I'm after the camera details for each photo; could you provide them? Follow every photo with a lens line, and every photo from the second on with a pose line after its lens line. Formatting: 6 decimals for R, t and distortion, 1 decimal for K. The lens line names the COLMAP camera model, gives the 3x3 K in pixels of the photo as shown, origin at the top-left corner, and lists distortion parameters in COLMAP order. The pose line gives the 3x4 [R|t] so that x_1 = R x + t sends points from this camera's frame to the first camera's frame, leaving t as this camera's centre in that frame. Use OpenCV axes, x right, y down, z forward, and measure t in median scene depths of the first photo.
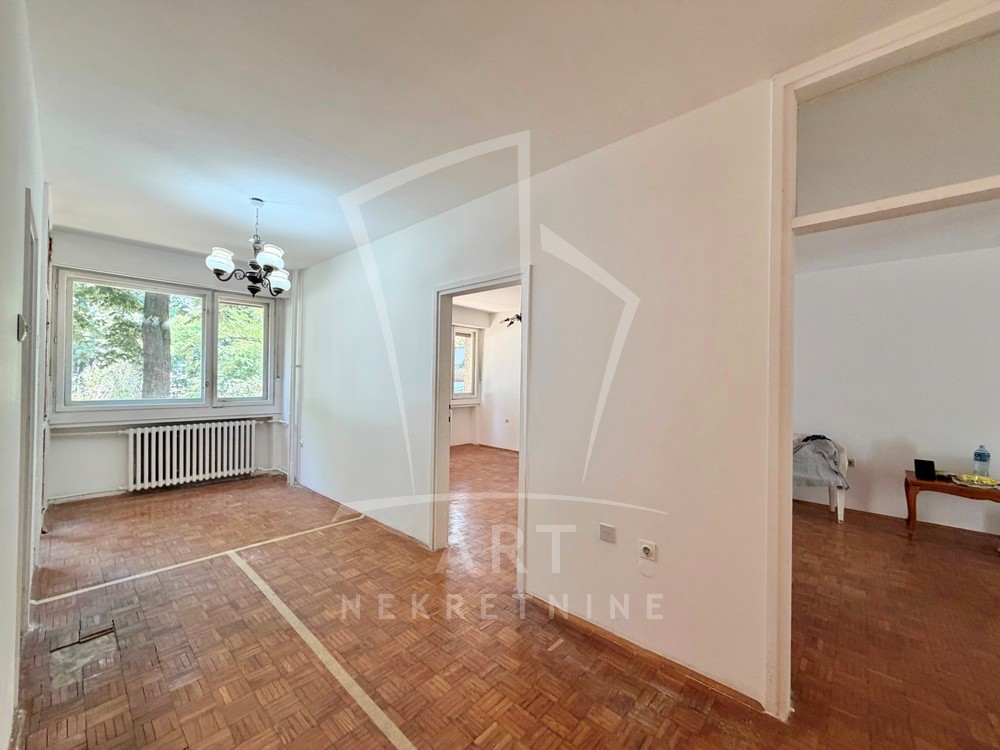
lens RADIAL K [[397.9, 0, 495.8], [0, 397.9, 376.8], [0, 0, 1]] dist [-0.001975, 0.000299]
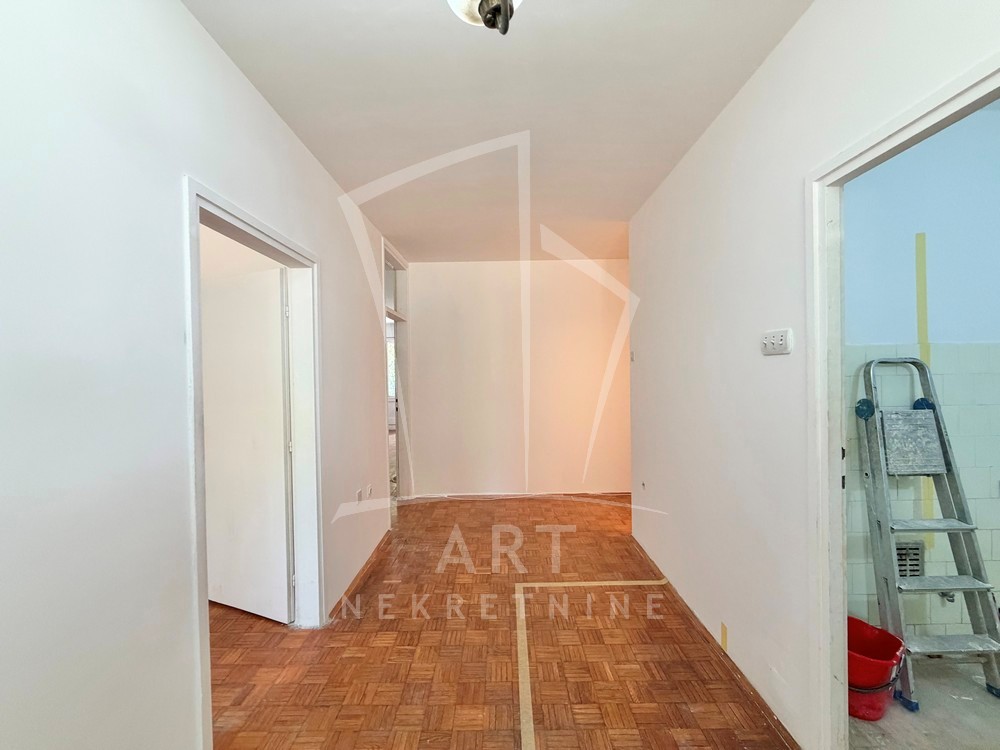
lens RADIAL K [[397.9, 0, 495.8], [0, 397.9, 376.8], [0, 0, 1]] dist [-0.001975, 0.000299]
pose [[-0.666458, -0.015207, 0.745387, -0.613745], [0.001843, 0.999755, 0.022044, -0.022749], [-0.745540, 0.016065, -0.666267, 0.934873]]
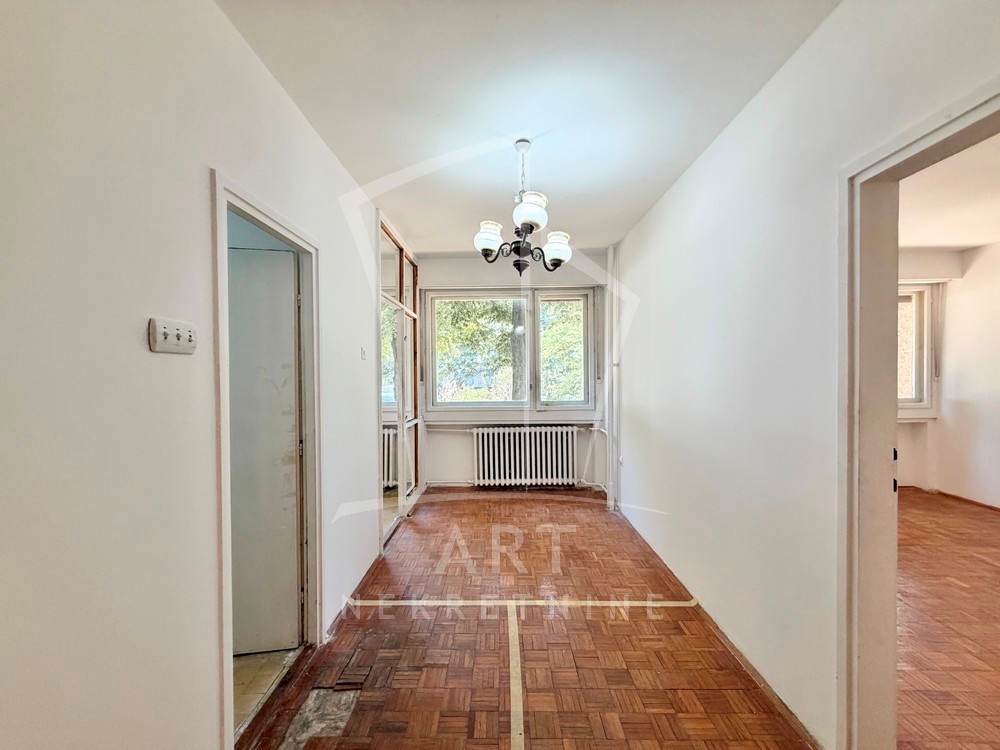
lens RADIAL K [[397.9, 0, 495.8], [0, 397.9, 376.8], [0, 0, 1]] dist [-0.001975, 0.000299]
pose [[0.662513, -0.014408, -0.748912, -0.074535], [0.022851, 0.999738, 0.000981, -0.012216], [0.748702, -0.017764, 0.662668, 0.392651]]
